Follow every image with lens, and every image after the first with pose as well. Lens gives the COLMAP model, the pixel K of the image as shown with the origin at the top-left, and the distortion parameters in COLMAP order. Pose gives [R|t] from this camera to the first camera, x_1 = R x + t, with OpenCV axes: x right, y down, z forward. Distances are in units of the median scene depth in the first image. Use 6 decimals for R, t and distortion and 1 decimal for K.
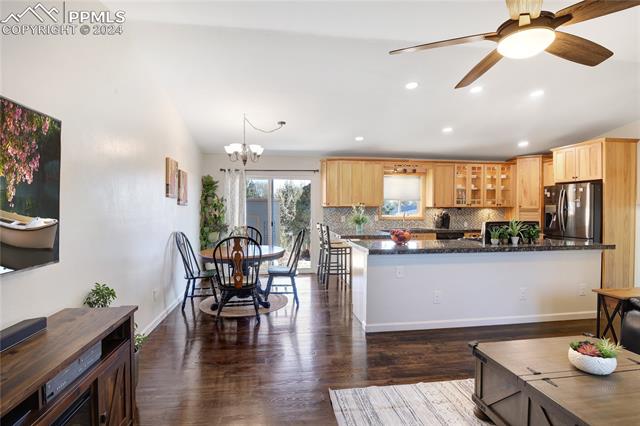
lens RADIAL K [[313.3, 0, 320.0], [0, 313.3, 213.0], [0, 0, 1]] dist [-0.027149, -0.000342]
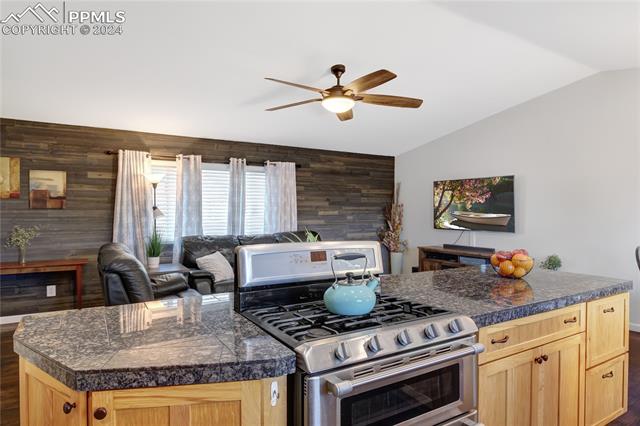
lens RADIAL K [[382.2, 0, 301.6], [0, 382.2, 217.7], [0, 0, 1]] dist [0.000639, 0.000484]
pose [[-0.930345, 0.004715, -0.366654, 0.506166], [-0.008302, 0.999390, 0.033917, -0.013179], [0.366591, 0.034599, -0.929739, 0.869666]]
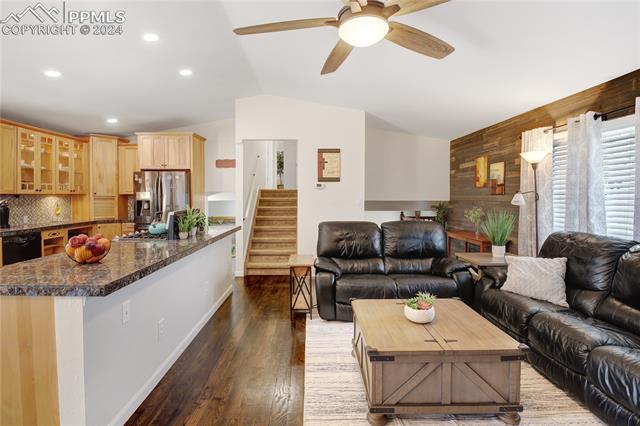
lens RADIAL K [[321.9, 0, 306.2], [0, 321.9, 202.4], [0, 0, 1]] dist [-0.033314, -0.000059]
pose [[0.148569, -0.020334, 0.988693, -0.129586], [0.017312, 0.999689, 0.017959, -0.002779], [-0.988750, 0.014449, 0.148875, 0.324409]]
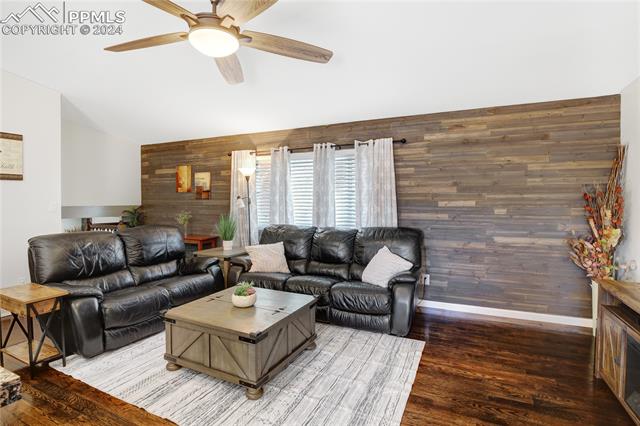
lens RADIAL K [[313.3, 0, 320.0], [0, 313.3, 213.0], [0, 0, 1]] dist [-0.027149, -0.000342]
pose [[-0.833889, -0.022935, 0.551455, -0.068774], [0.006025, 0.998698, 0.050647, -0.004453], [-0.551899, 0.045557, -0.832666, 0.537248]]
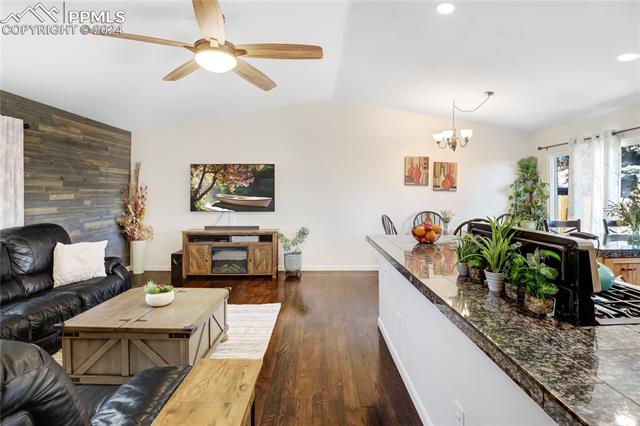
lens RADIAL K [[340.5, 0, 321.3], [0, 340.5, 192.6], [0, 0, 1]] dist [-0.031814, -0.000359]
pose [[-0.140820, -0.002429, -0.990032, 0.639920], [-0.015457, 0.999880, -0.000255, -0.007189], [0.989915, 0.015267, -0.140841, 0.513638]]
